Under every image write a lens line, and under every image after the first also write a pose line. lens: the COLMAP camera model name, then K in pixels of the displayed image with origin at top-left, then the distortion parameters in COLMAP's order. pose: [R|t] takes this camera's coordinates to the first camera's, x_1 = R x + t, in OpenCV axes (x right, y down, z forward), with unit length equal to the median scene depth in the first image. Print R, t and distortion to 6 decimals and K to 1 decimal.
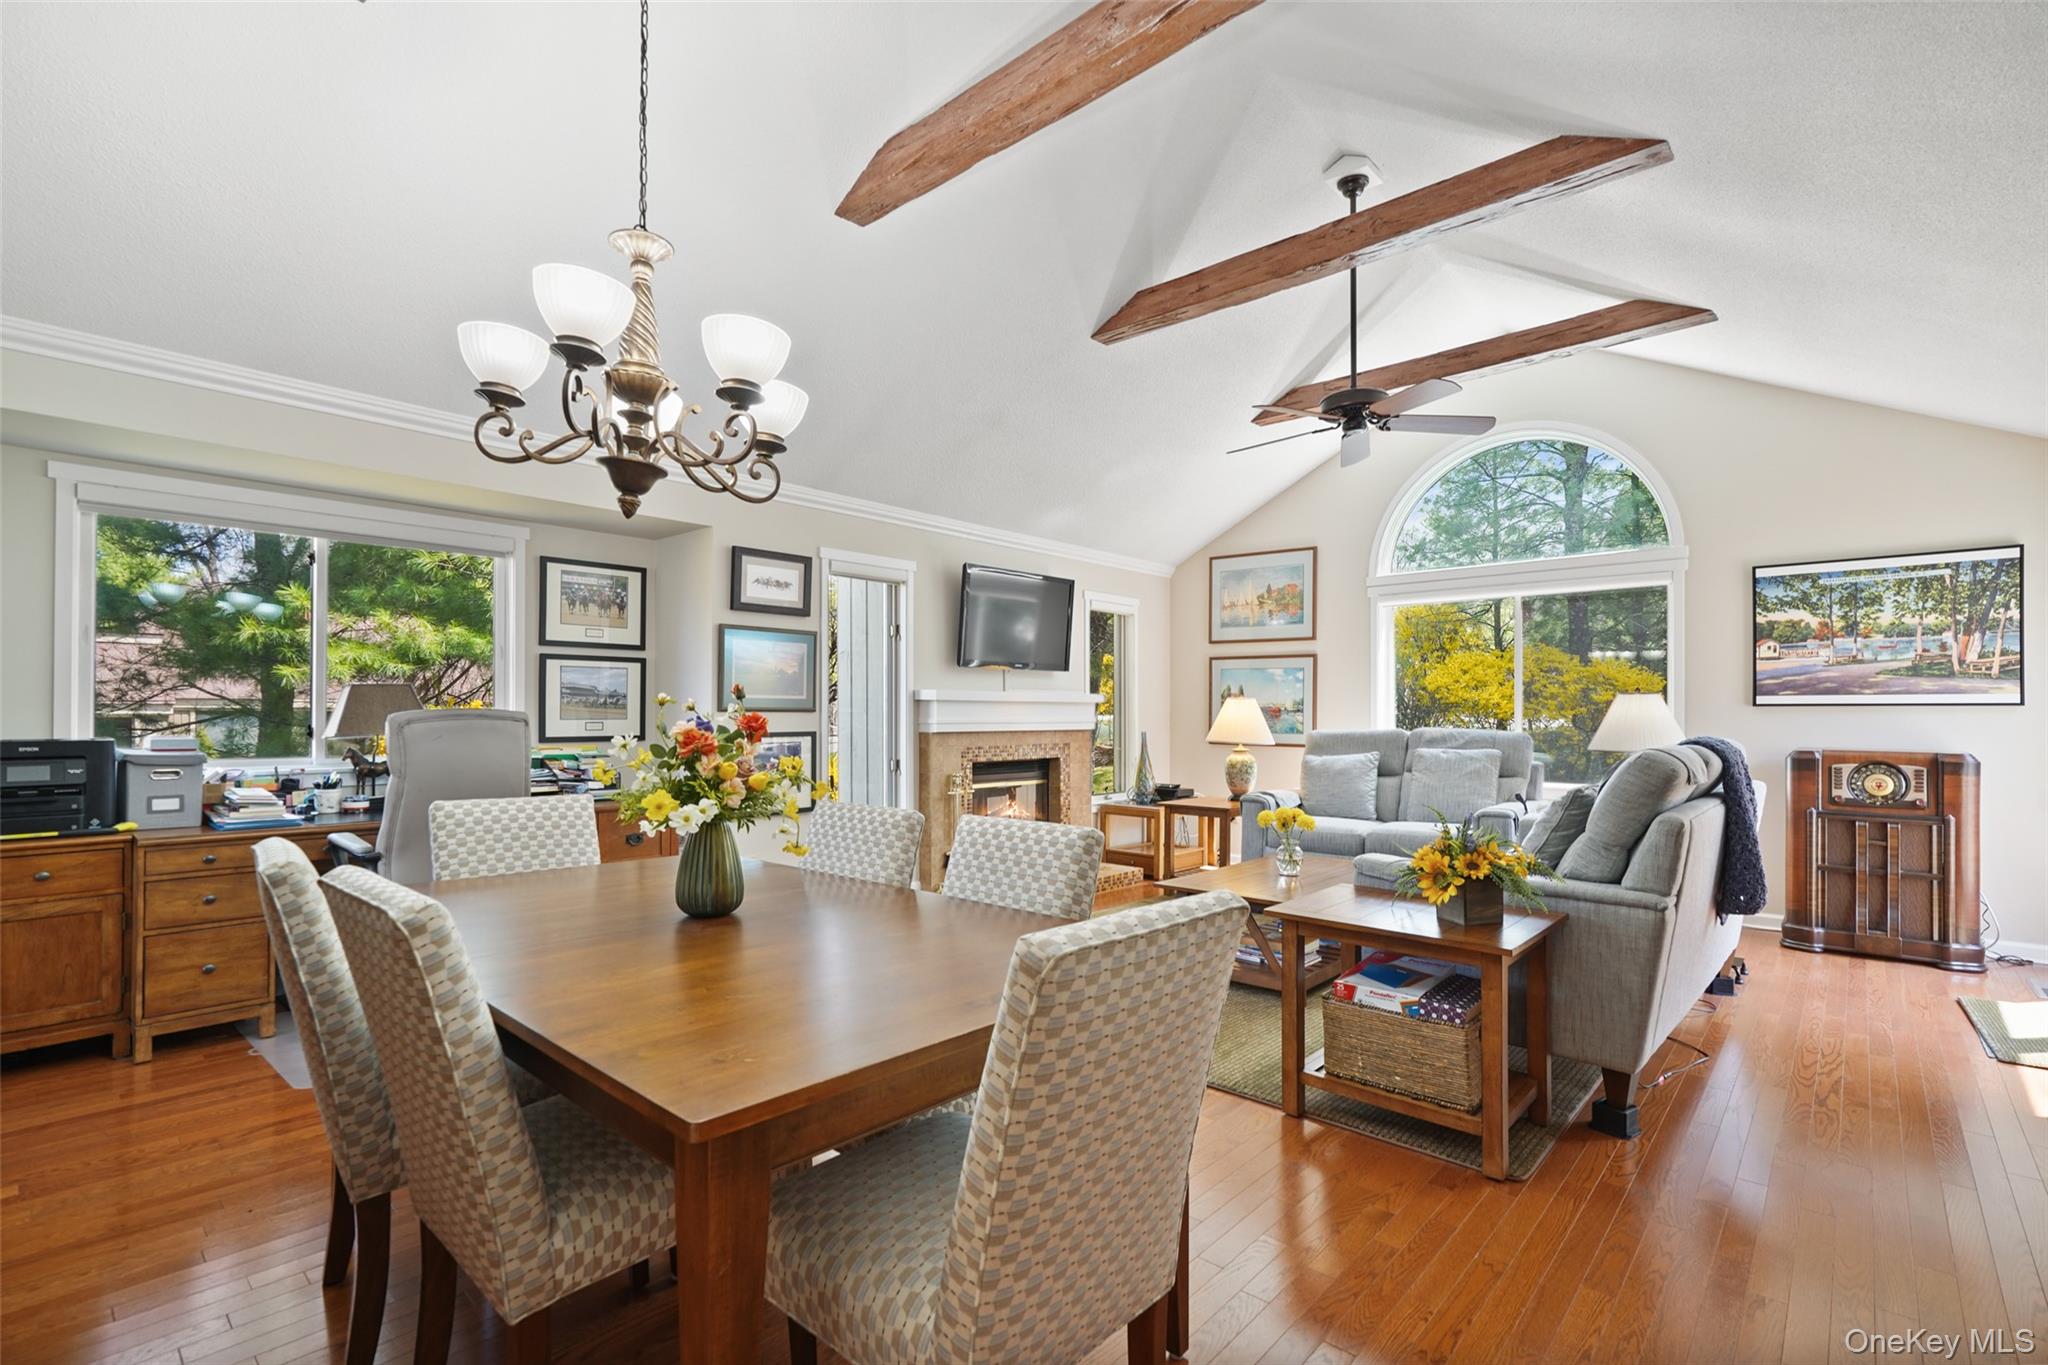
lens RADIAL K [[932.0, 0, 1013.4], [0, 932.0, 706.0], [0, 0, 1]] dist [-0.014181, 0.005473]
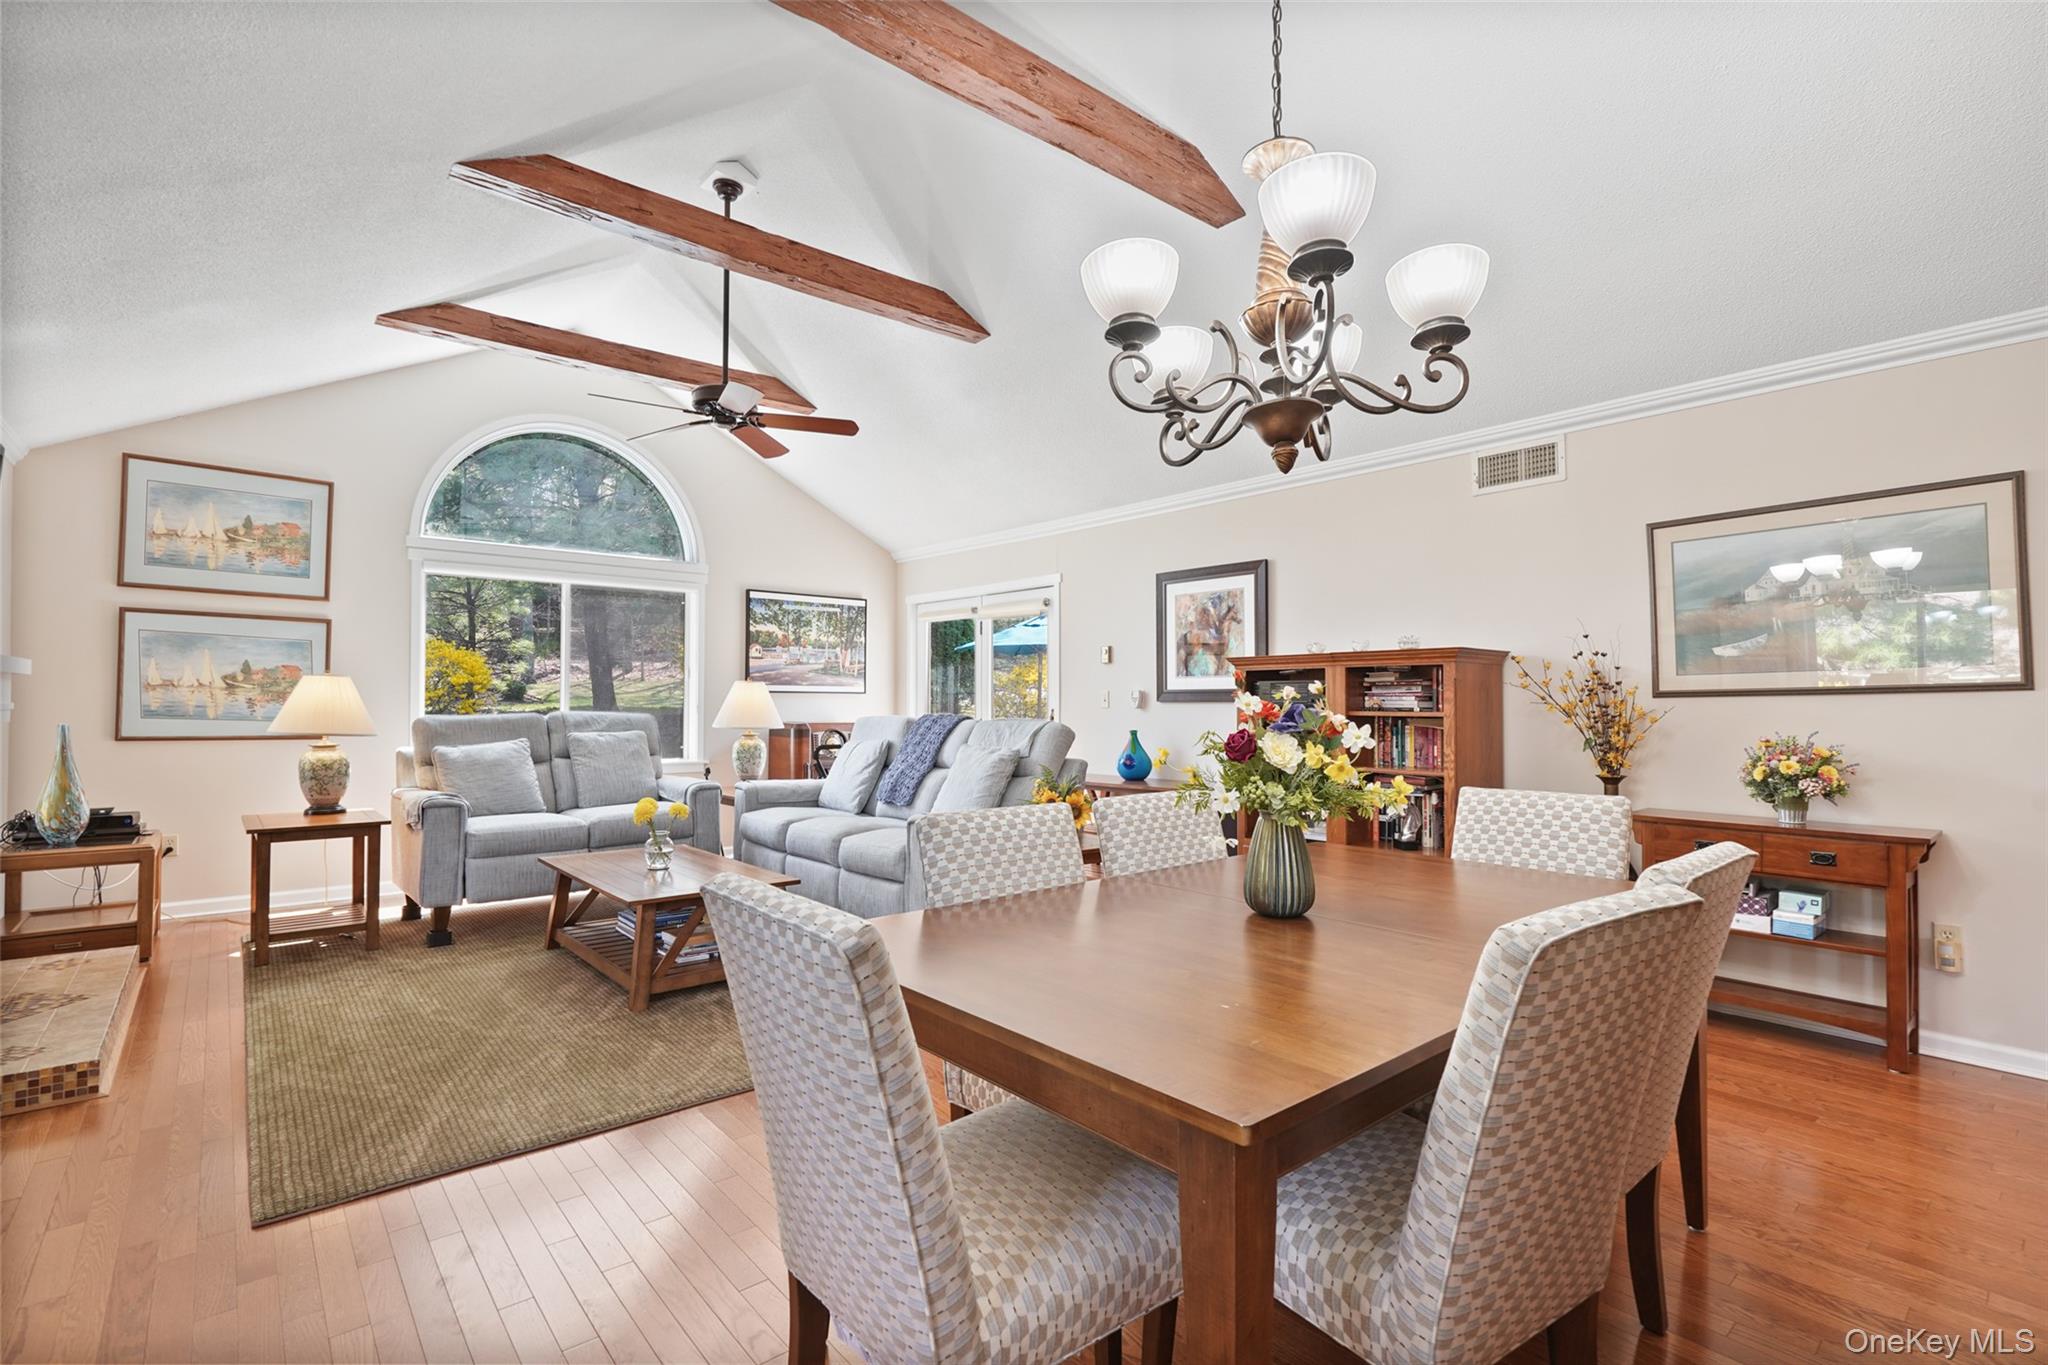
lens RADIAL K [[932.0, 0, 1018.8], [0, 932.0, 687.7], [0, 0, 1]] dist [-0.014181, 0.005473]
pose [[0.124478, 0.012641, 0.992142, -0.475688], [-0.013135, 0.999852, -0.011092, 0.003194], [-0.992135, -0.011651, 0.124625, 0.415930]]
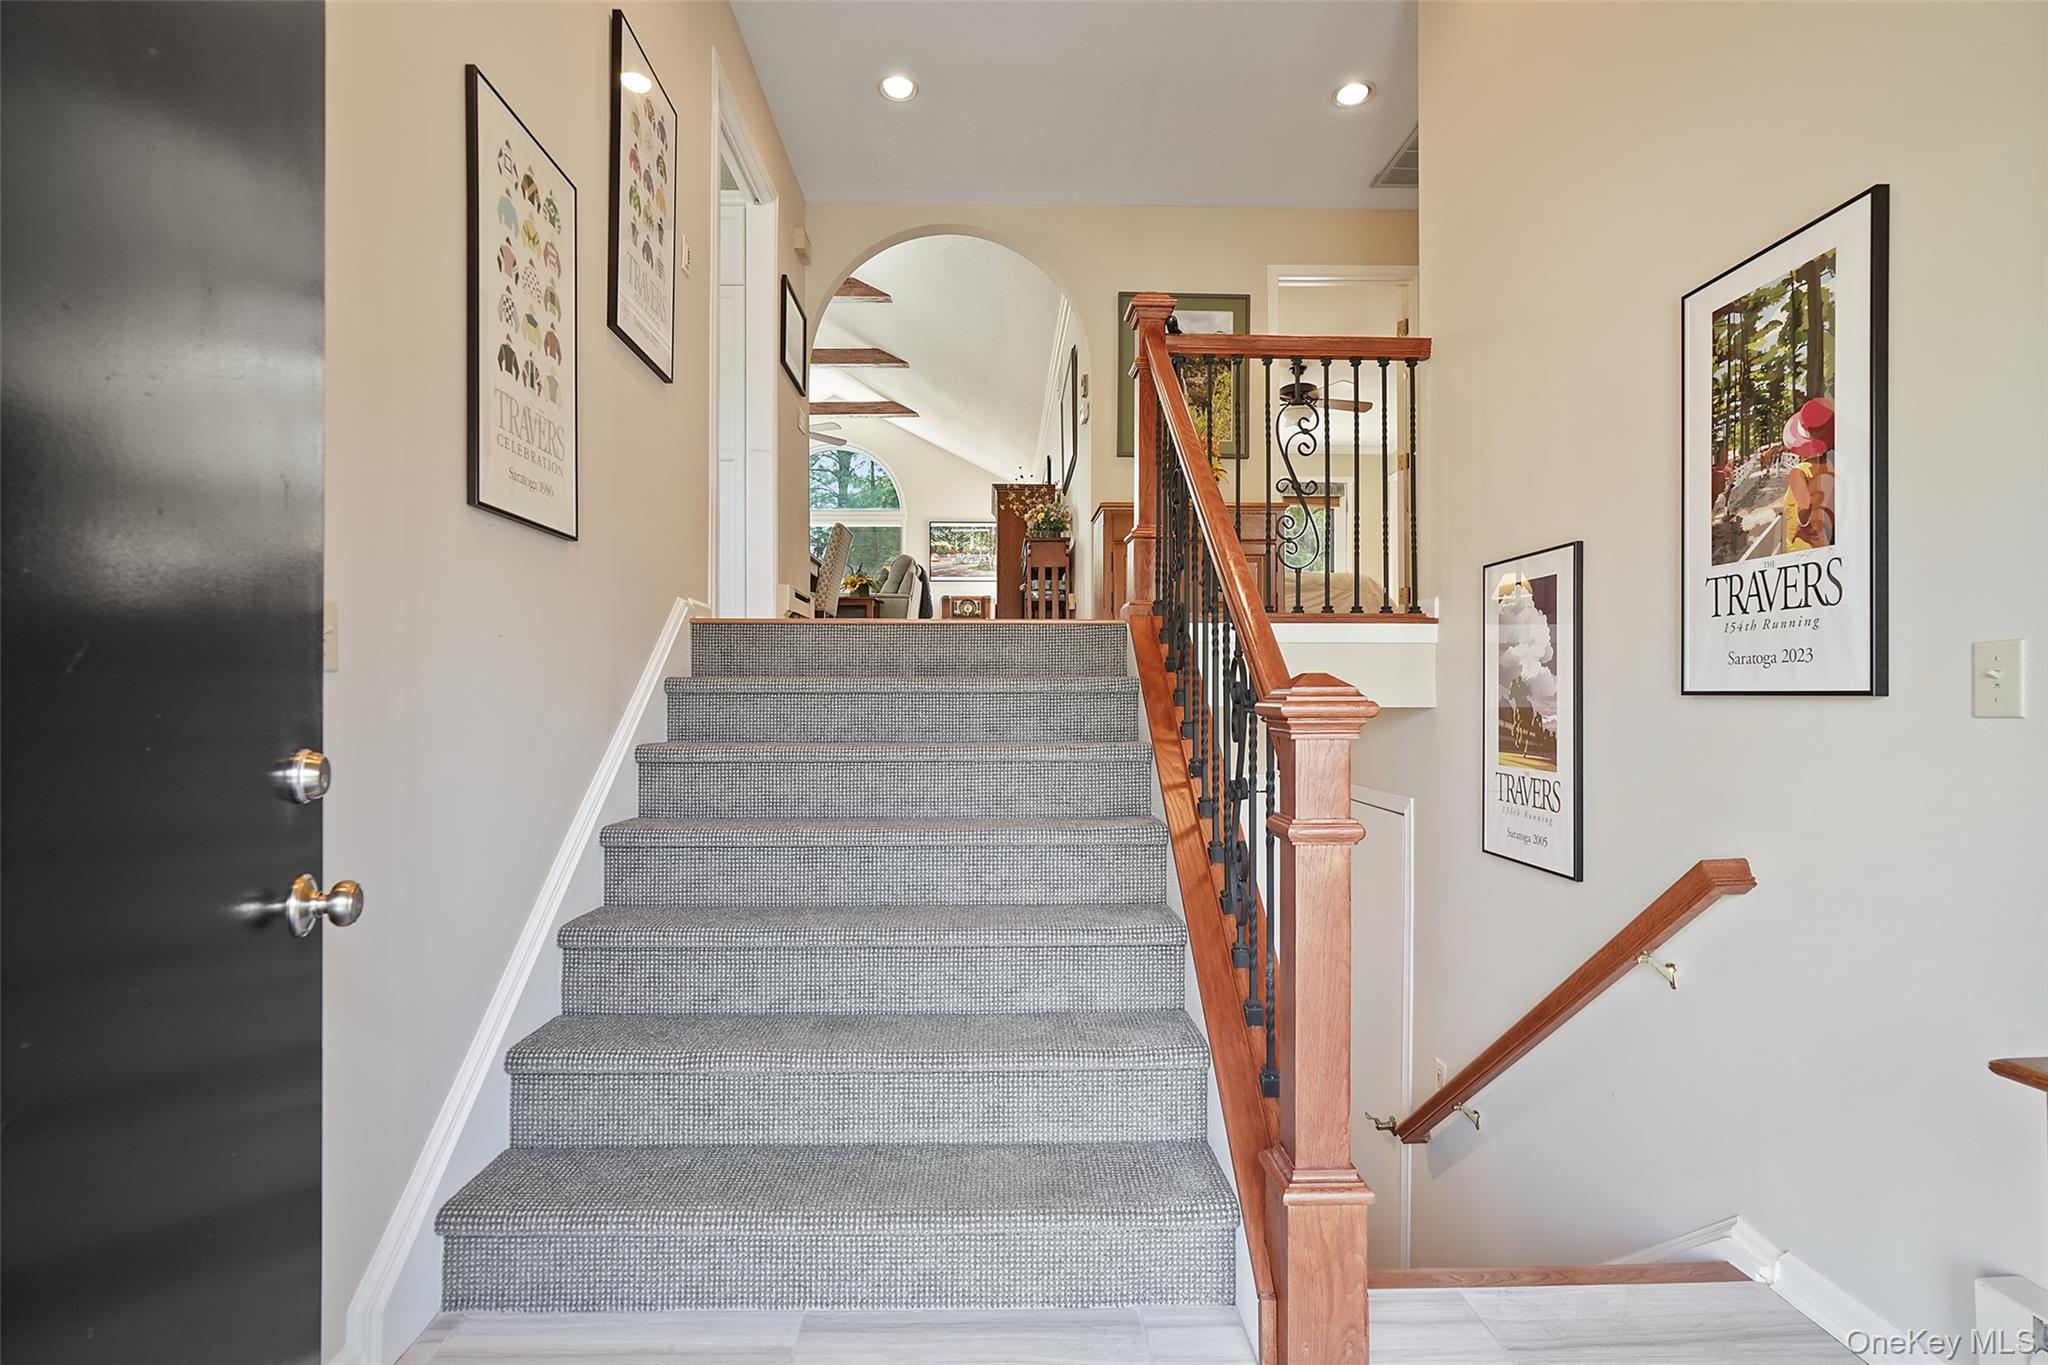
lens RADIAL K [[932.0, 0, 1022.0], [0, 932.0, 684.2], [0, 0, 1]] dist [-0.014181, 0.005473]
pose [[0.713846, -0.001322, 0.700302, -0.657066], [-0.004433, 0.999970, 0.006407, 0.233873], [-0.700289, -0.007678, 0.713818, -0.814217]]
